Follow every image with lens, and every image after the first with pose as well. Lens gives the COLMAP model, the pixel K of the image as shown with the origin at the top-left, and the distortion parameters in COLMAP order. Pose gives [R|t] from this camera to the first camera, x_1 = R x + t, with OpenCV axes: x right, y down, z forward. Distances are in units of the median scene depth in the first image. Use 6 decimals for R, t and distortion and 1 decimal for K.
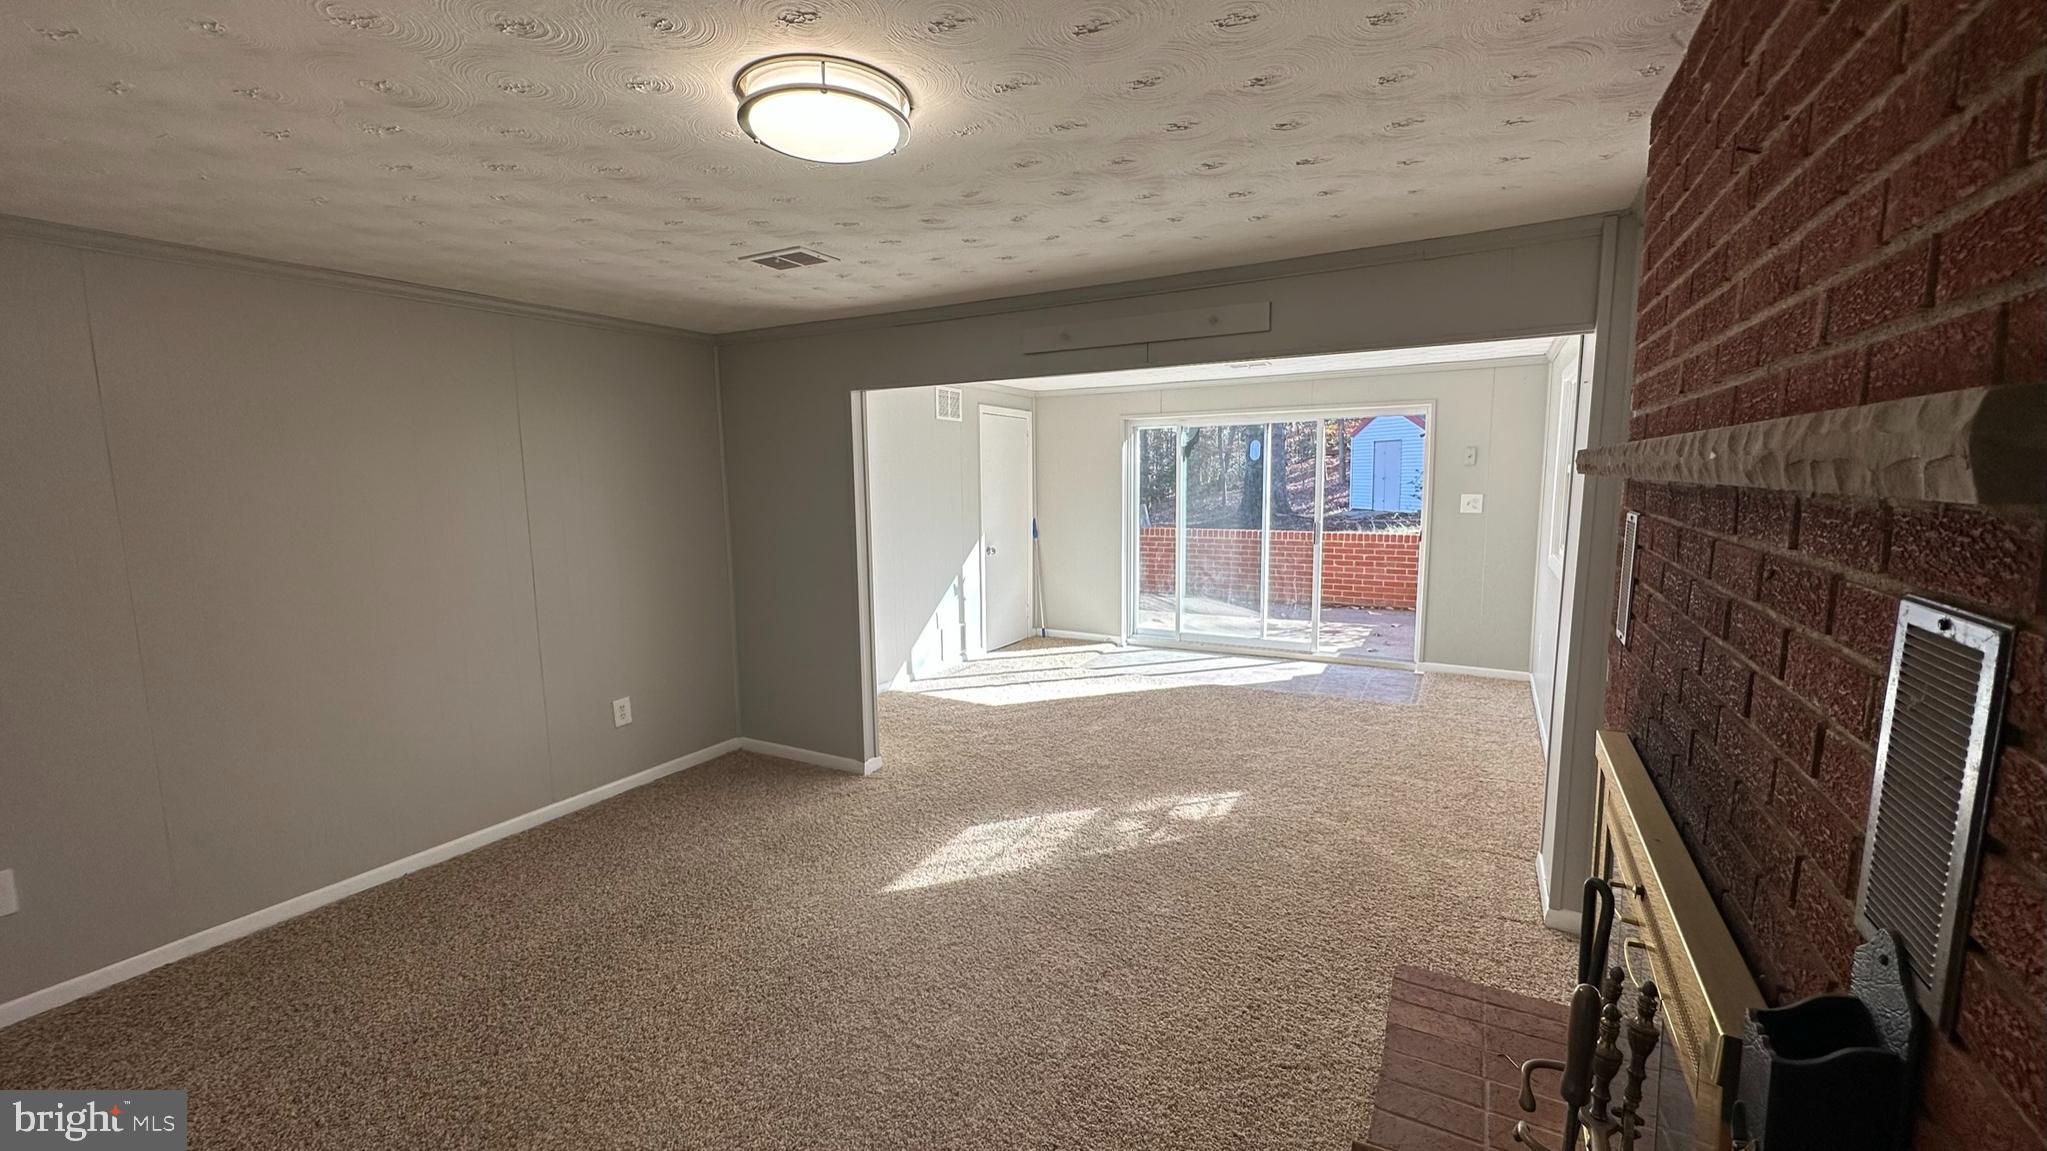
lens RADIAL K [[815.6, 0, 1021.9], [0, 815.6, 571.2], [0, 0, 1]] dist [-0.002206, 0.000411]
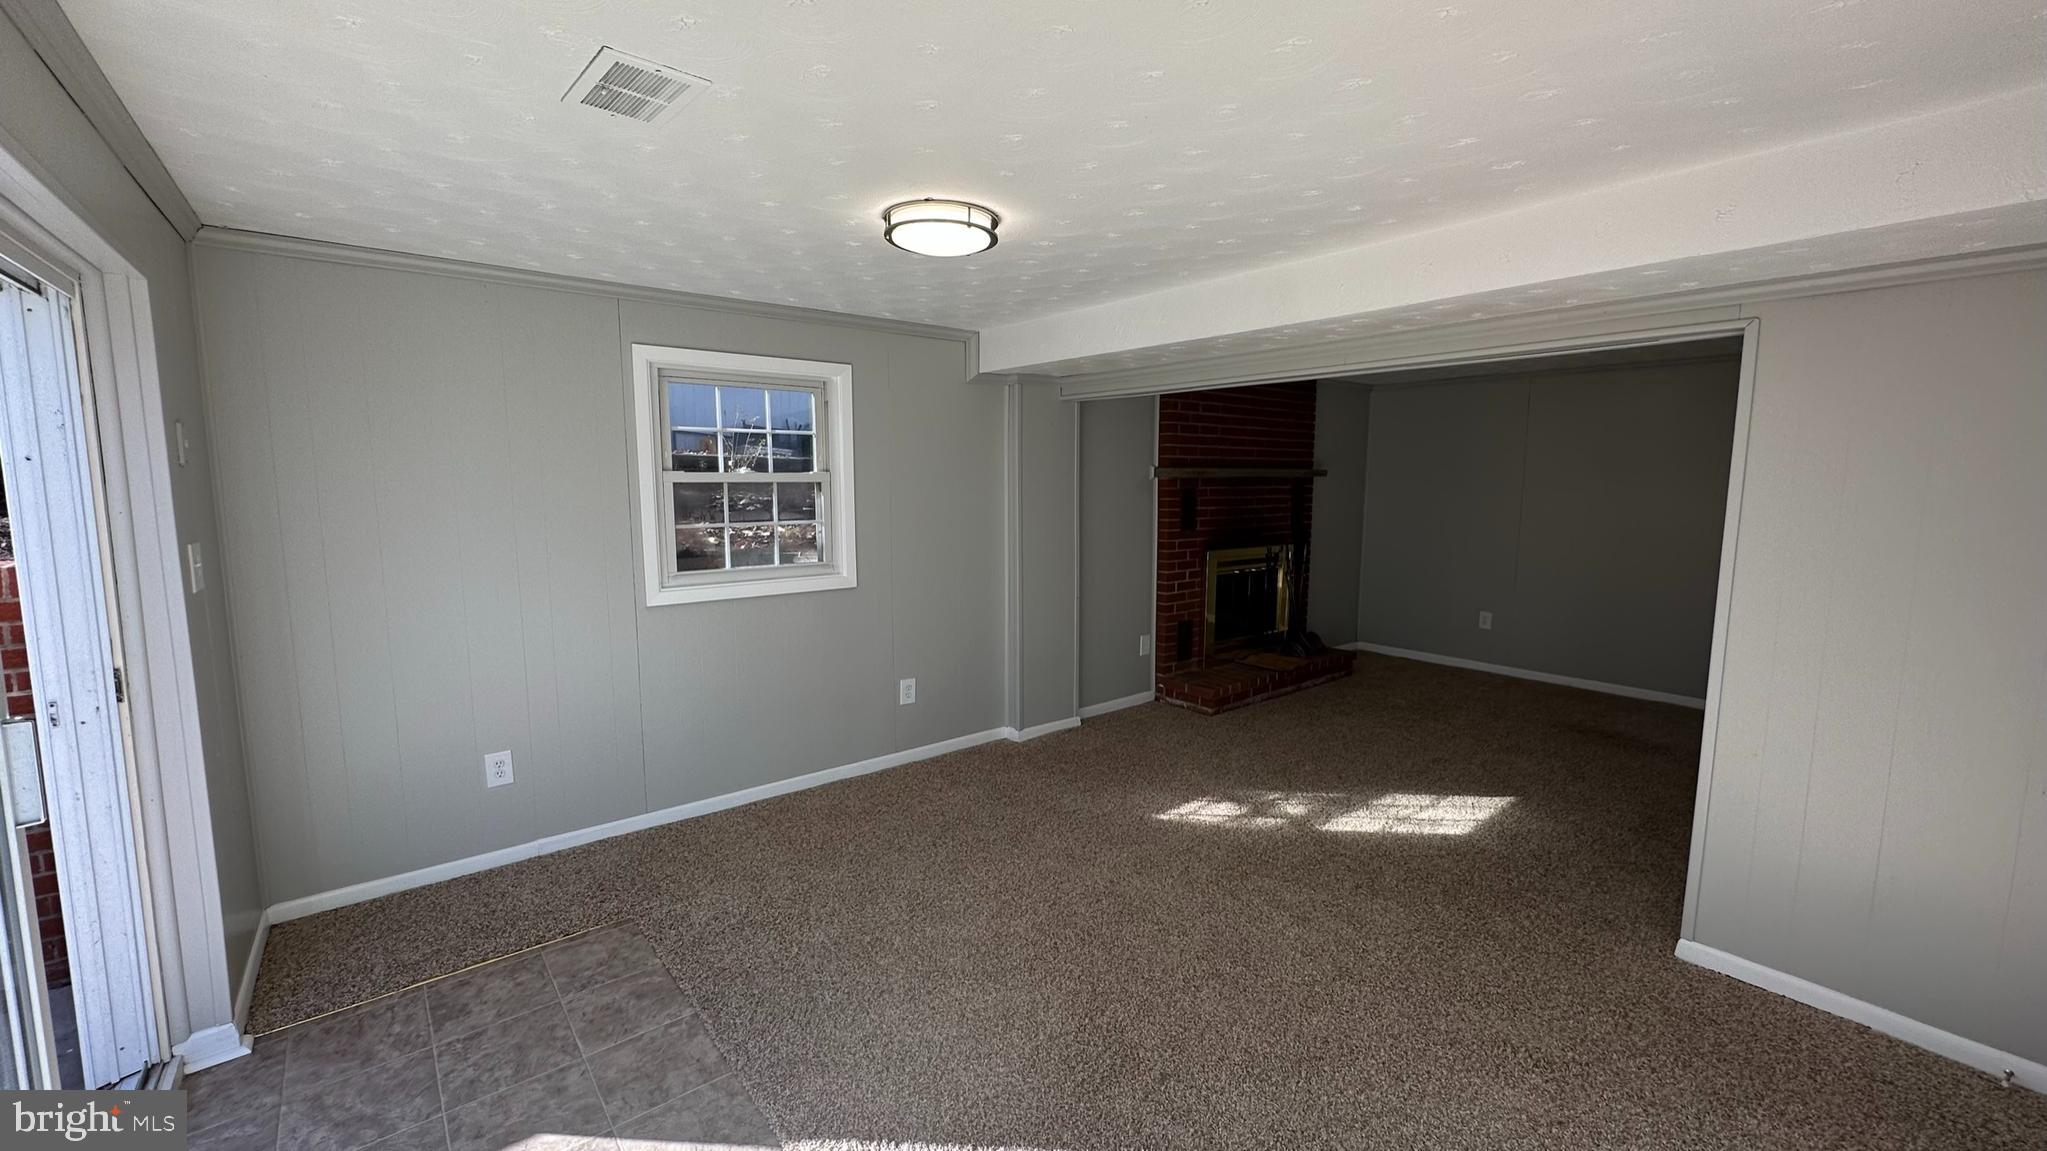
lens RADIAL K [[815.6, 0, 1021.9], [0, 815.6, 571.2], [0, 0, 1]] dist [-0.002206, 0.000411]
pose [[-0.927492, -0.034961, 0.372205, 0.072626], [0.056009, 0.971386, 0.230808, -0.254035], [-0.369623, 0.234920, -0.898995, 1.979407]]
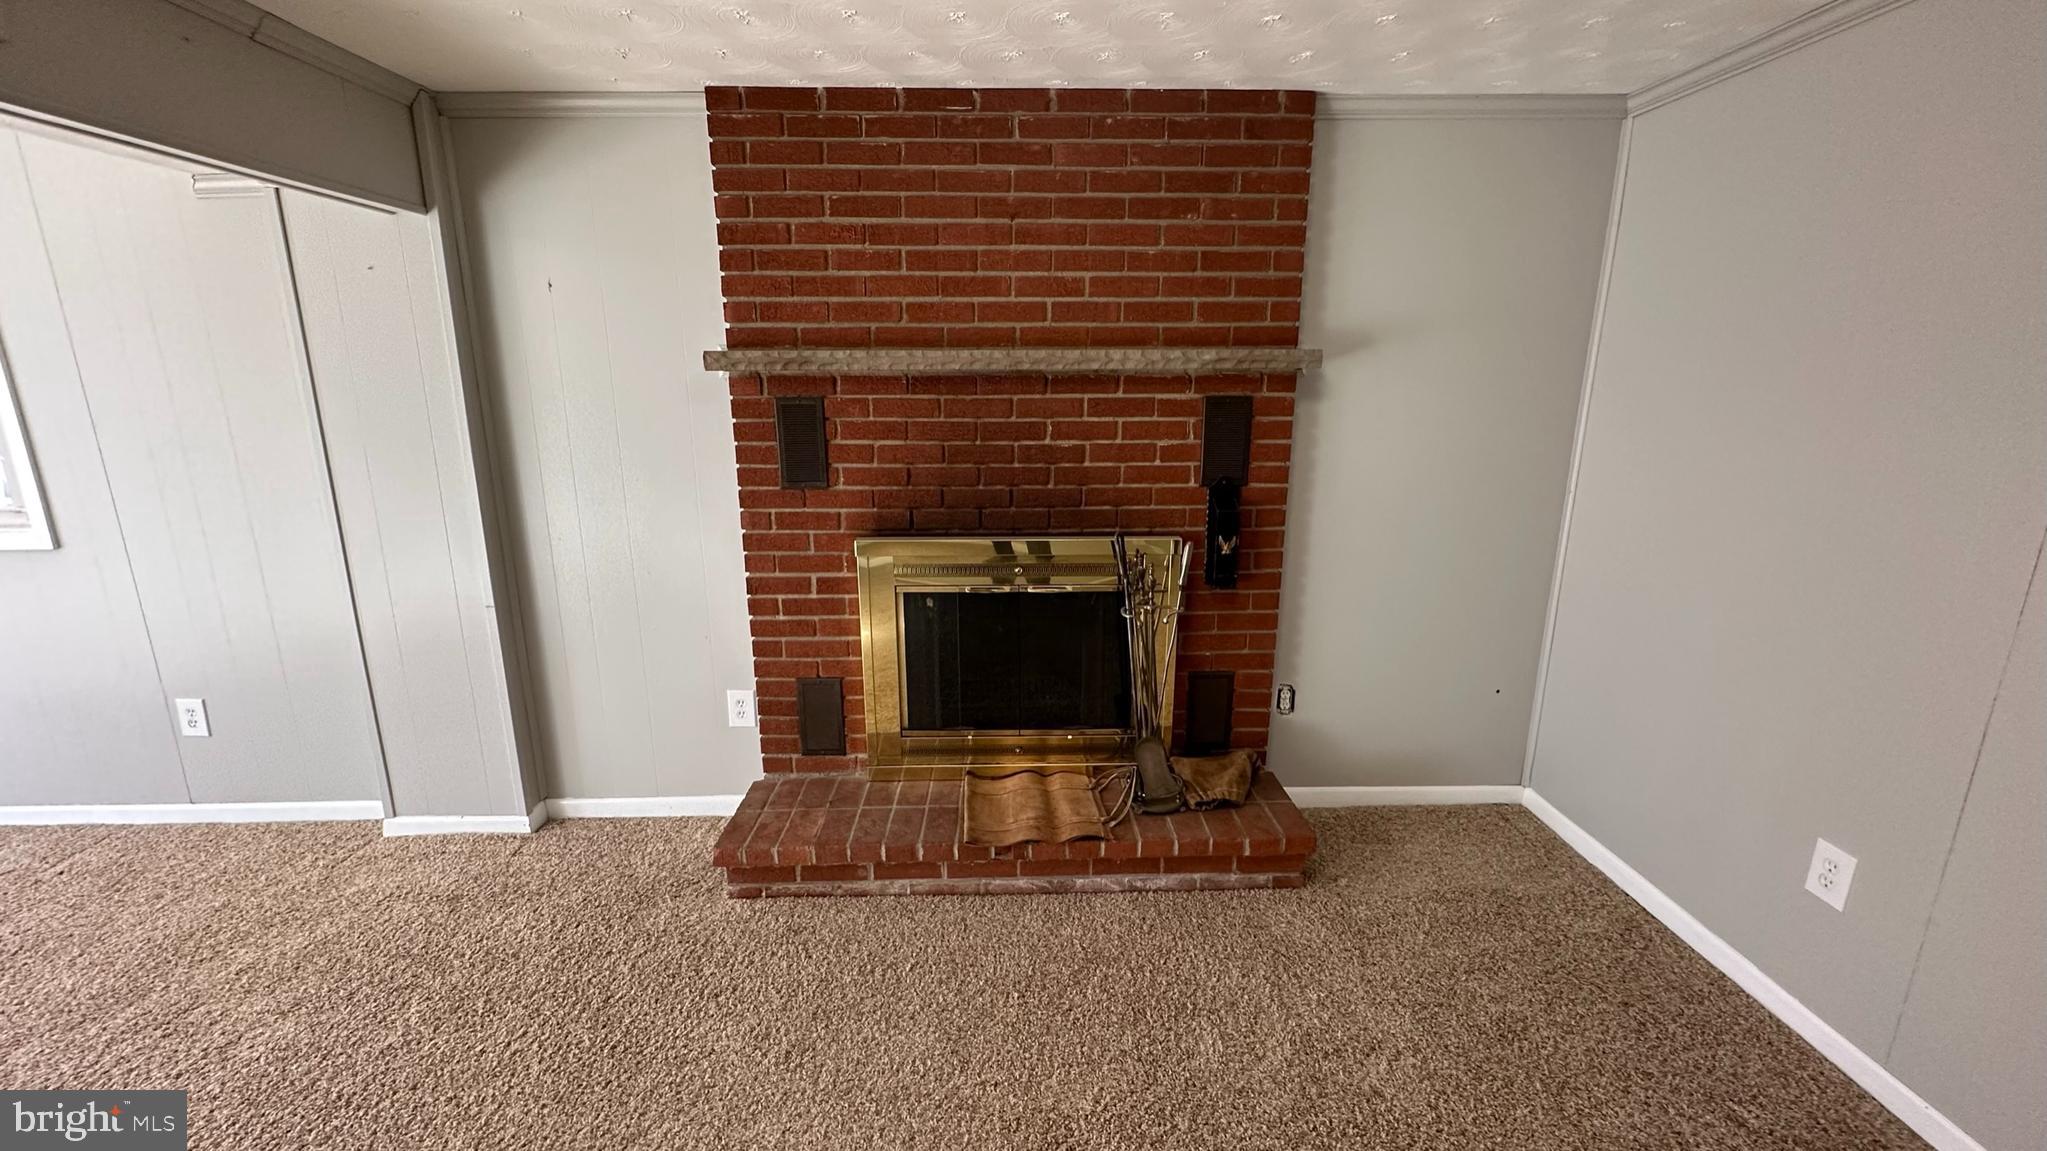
lens RADIAL K [[815.6, 0, 1021.9], [0, 815.6, 571.2], [0, 0, 1]] dist [-0.002206, 0.000411]
pose [[-0.508055, -0.188767, 0.840385, -0.343060], [0.118258, 0.951162, 0.285142, -0.070131], [-0.853168, 0.244250, -0.460919, 0.655623]]
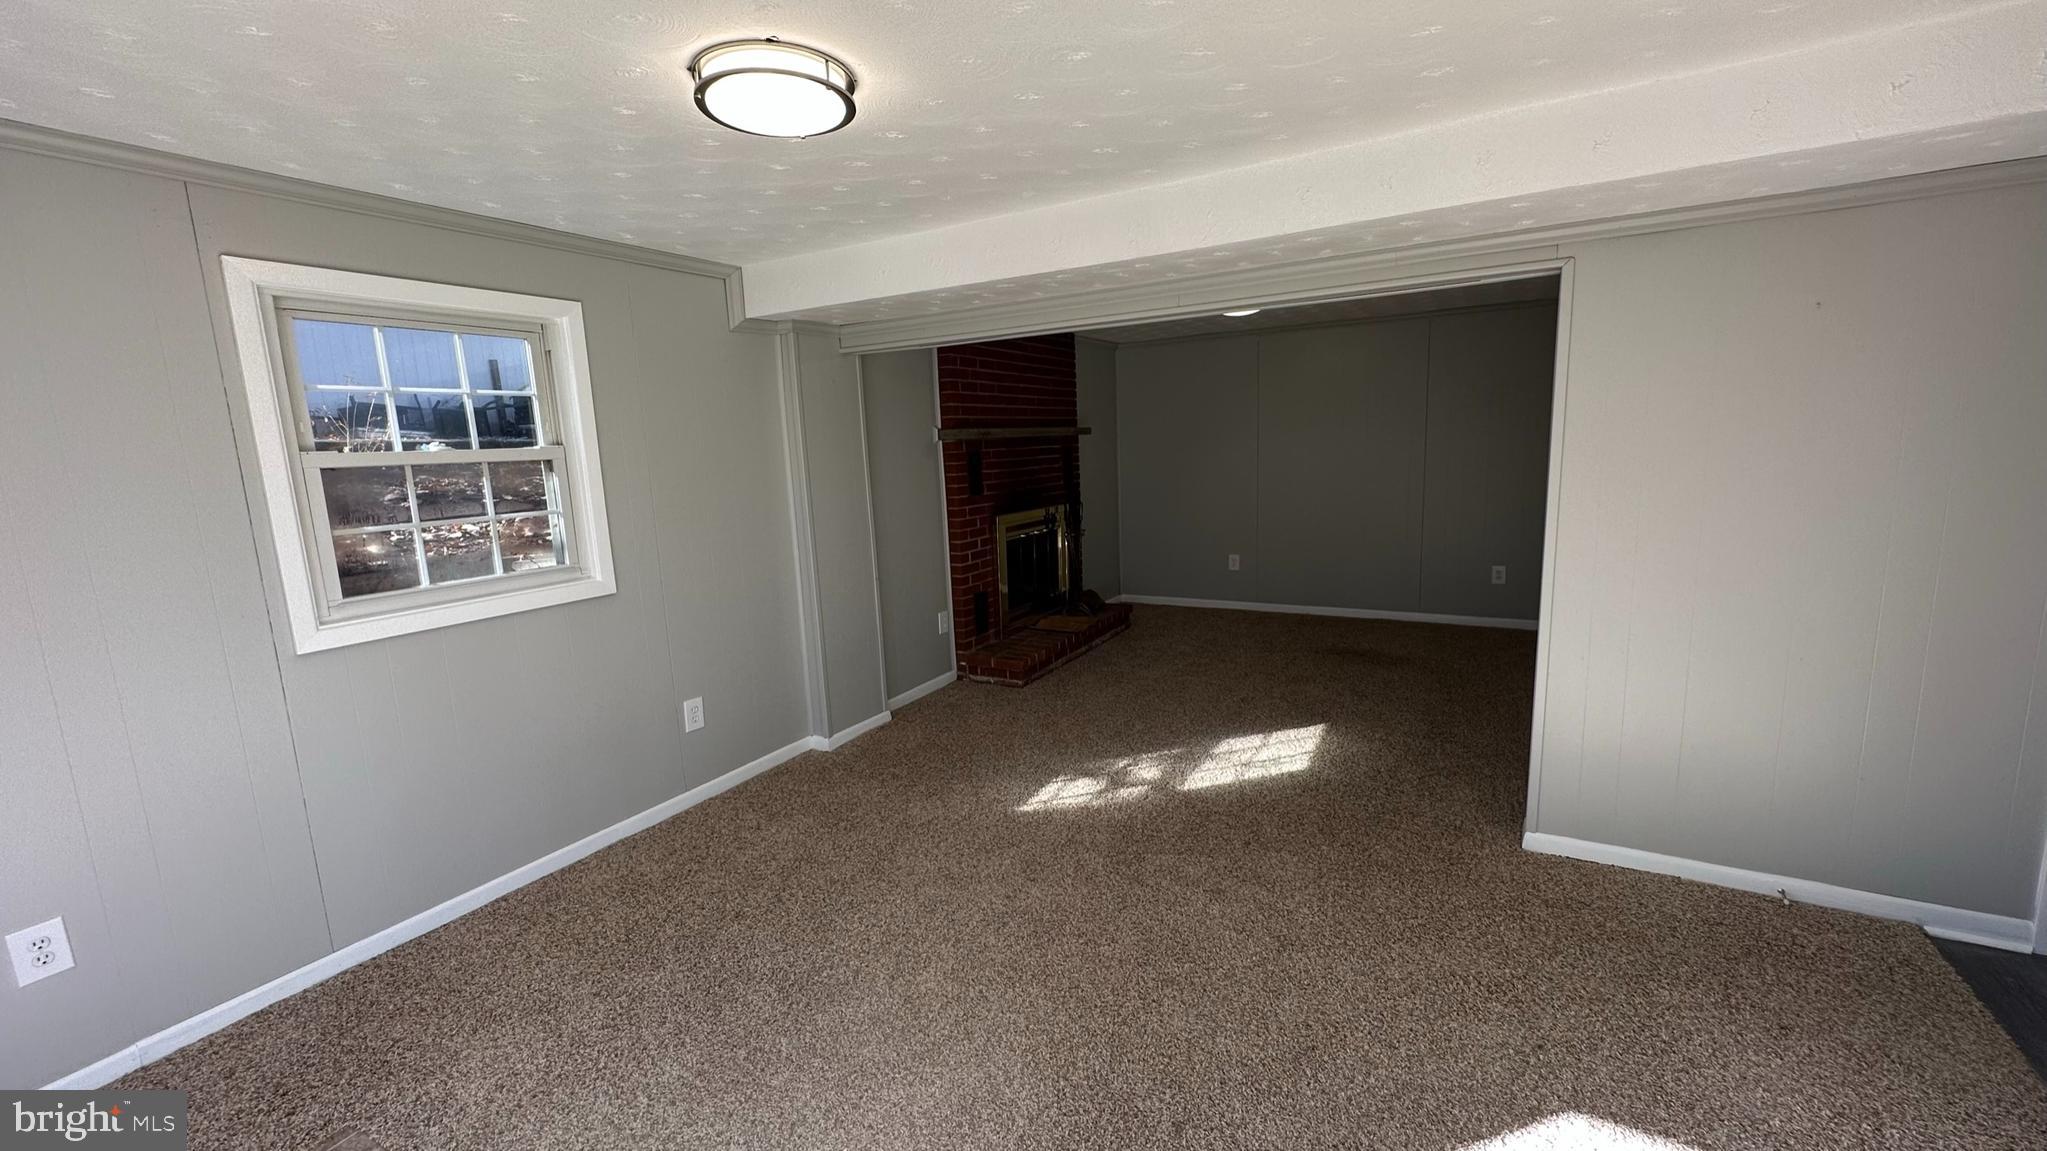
lens RADIAL K [[815.6, 0, 1021.9], [0, 815.6, 571.2], [0, 0, 1]] dist [-0.002206, 0.000411]
pose [[-0.998593, 0.048278, 0.021921, 0.250217], [0.052510, 0.957770, 0.282700, -0.231748], [-0.007346, 0.283453, -0.958958, 1.883327]]
